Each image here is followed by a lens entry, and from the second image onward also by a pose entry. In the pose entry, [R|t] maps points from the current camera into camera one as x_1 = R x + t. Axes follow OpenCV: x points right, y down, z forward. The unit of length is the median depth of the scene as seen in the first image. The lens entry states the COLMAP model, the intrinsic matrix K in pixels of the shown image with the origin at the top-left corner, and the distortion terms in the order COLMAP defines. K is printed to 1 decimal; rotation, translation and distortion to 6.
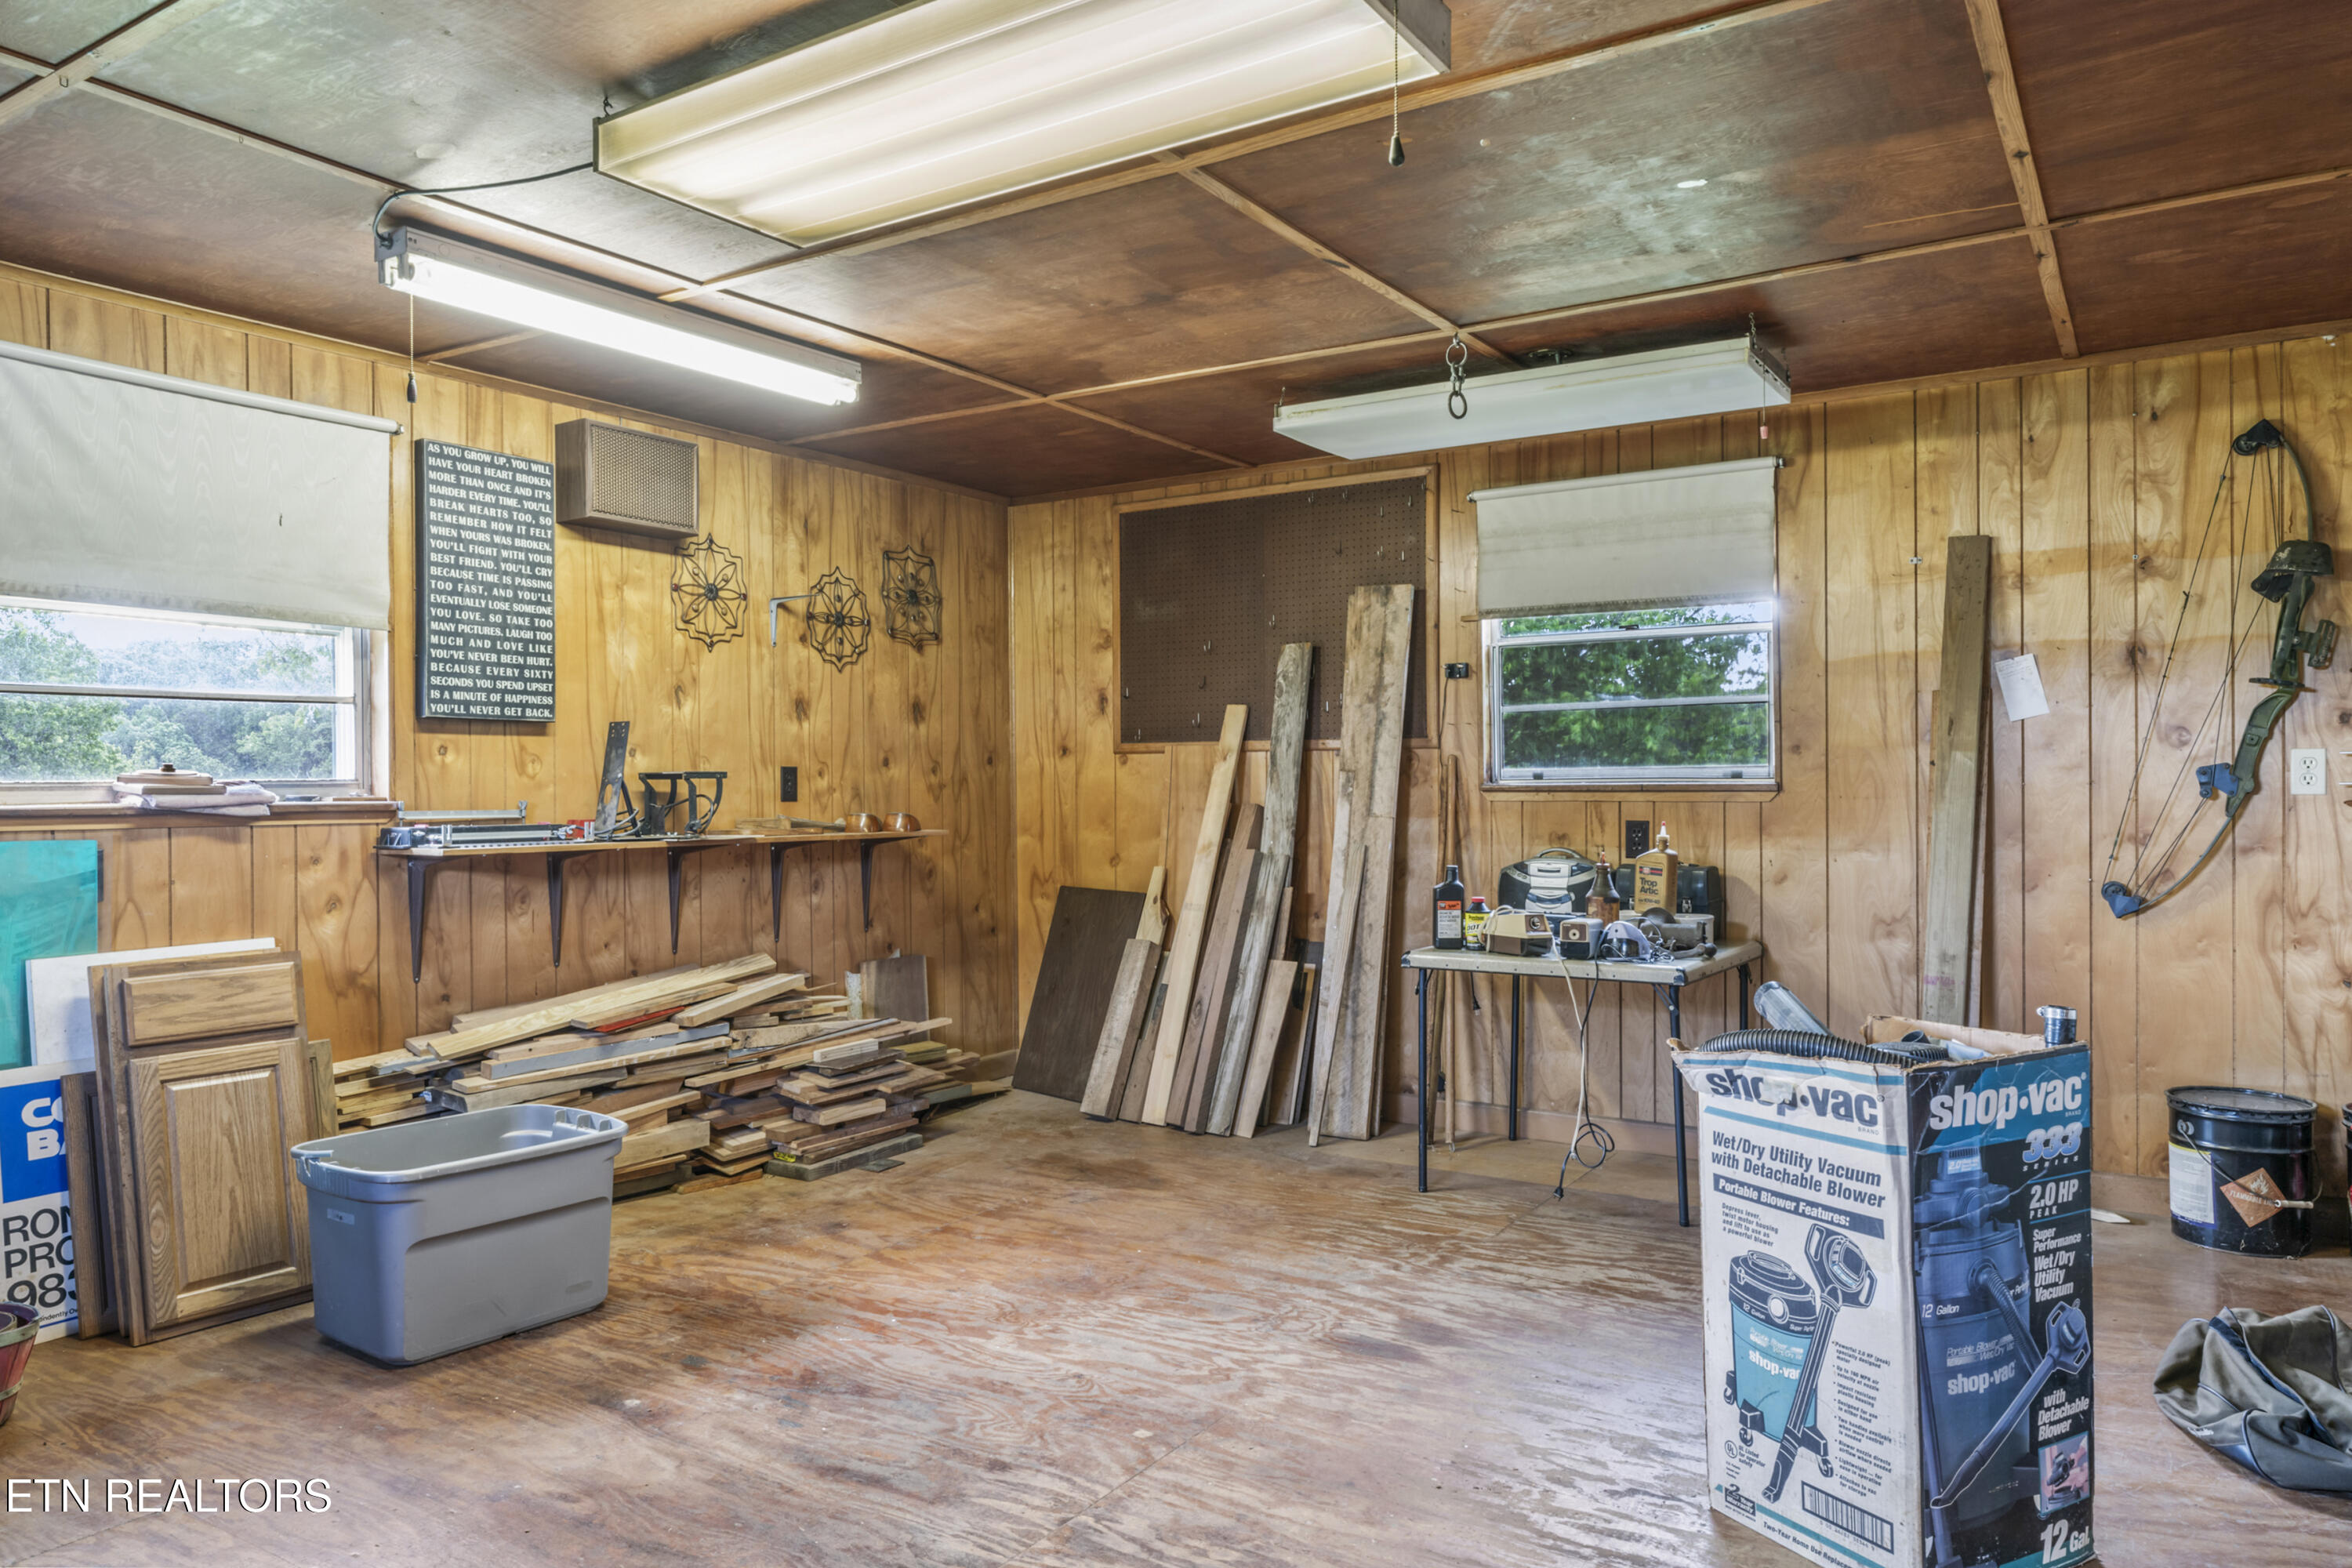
lens RADIAL K [[1519.3, 0, 1167.2], [0, 1519.3, 792.2], [0, 0, 1]] dist [-0.003694, -0.000378]
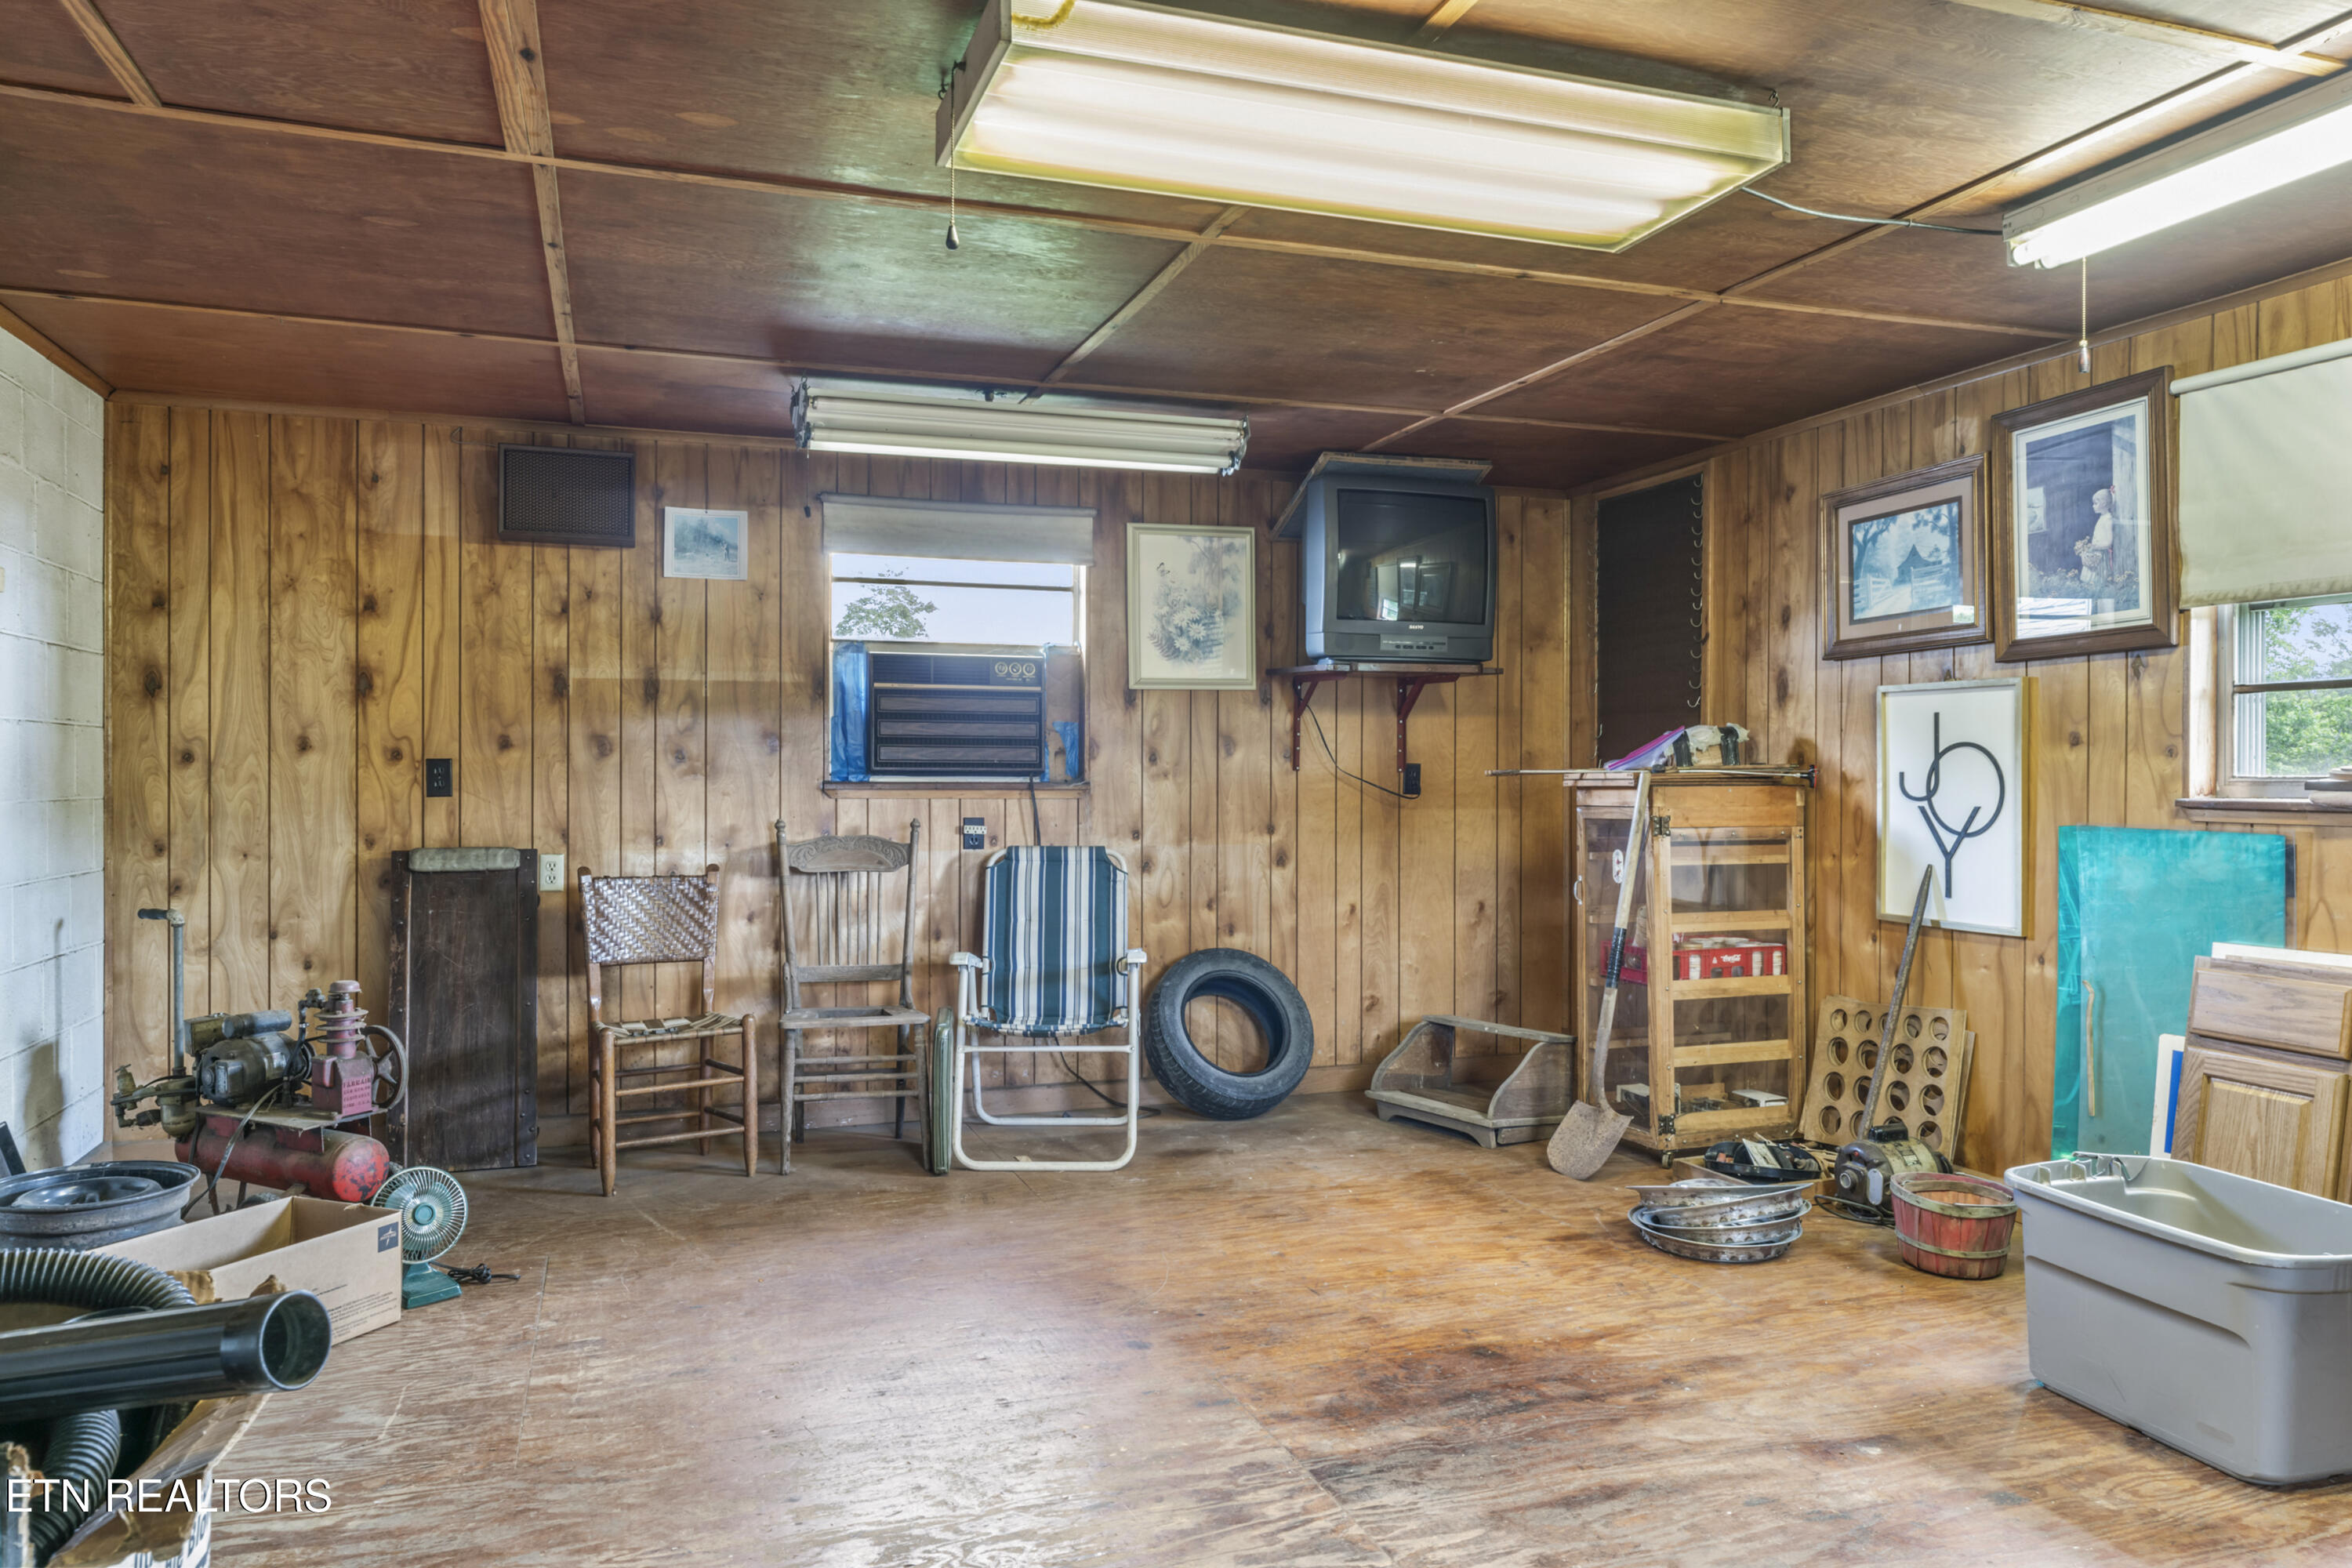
lens RADIAL K [[1616.1, 0, 1170.2], [0, 1616.1, 777.0], [0, 0, 1]] dist [-0.003666, -0.001448]
pose [[-0.624221, 0.005814, -0.781226, 0.647579], [0.001152, 0.999978, 0.006521, -0.016302], [0.781247, 0.003170, -0.624214, 1.209161]]
